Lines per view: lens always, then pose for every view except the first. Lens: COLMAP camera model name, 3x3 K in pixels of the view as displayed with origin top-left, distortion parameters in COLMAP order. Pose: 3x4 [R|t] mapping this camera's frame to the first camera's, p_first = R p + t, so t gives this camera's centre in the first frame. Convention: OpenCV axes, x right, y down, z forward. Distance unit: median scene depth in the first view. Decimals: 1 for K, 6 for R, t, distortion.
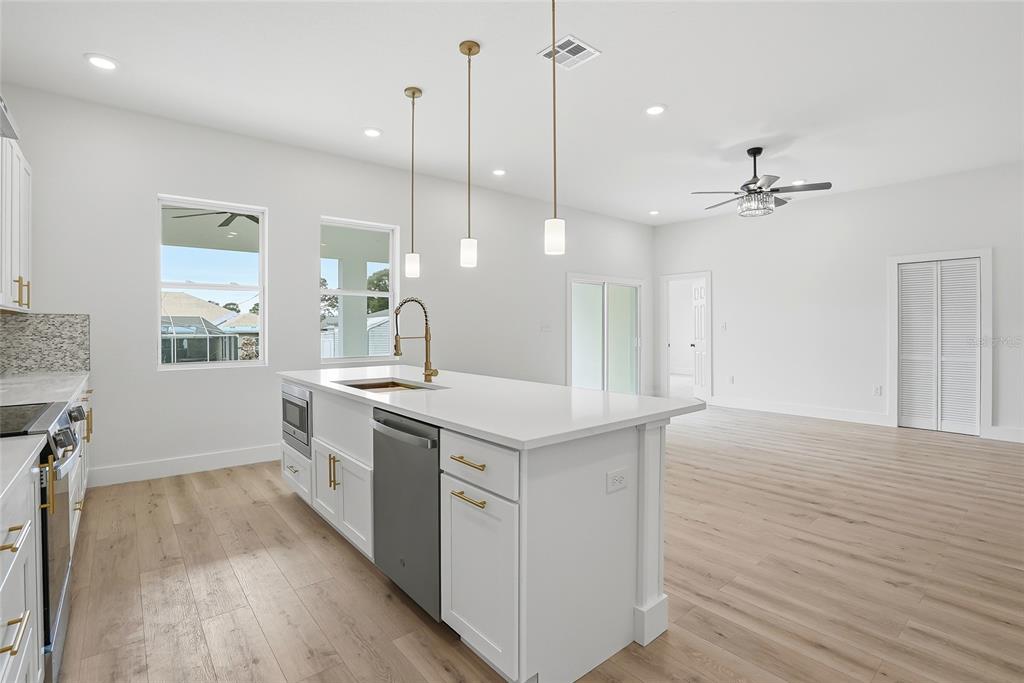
lens RADIAL K [[485.6, 0, 512.4], [0, 485.6, 328.4], [0, 0, 1]] dist [-0.062910, 0.025374]
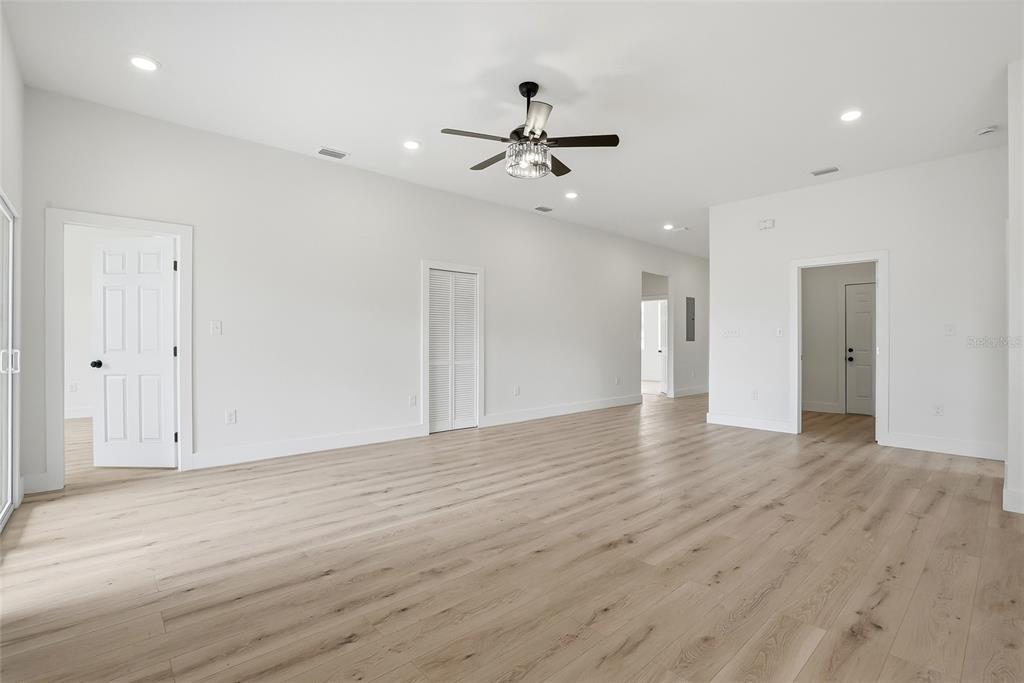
lens RADIAL K [[475.5, 0, 512.2], [0, 475.5, 338.7], [0, 0, 1]] dist [-0.064028, 0.024184]
pose [[-0.041500, 0.009080, 0.999097, -0.284397], [-0.001326, 0.999957, -0.009143, 0.030675], [-0.999138, -0.001705, -0.041486, 1.409813]]
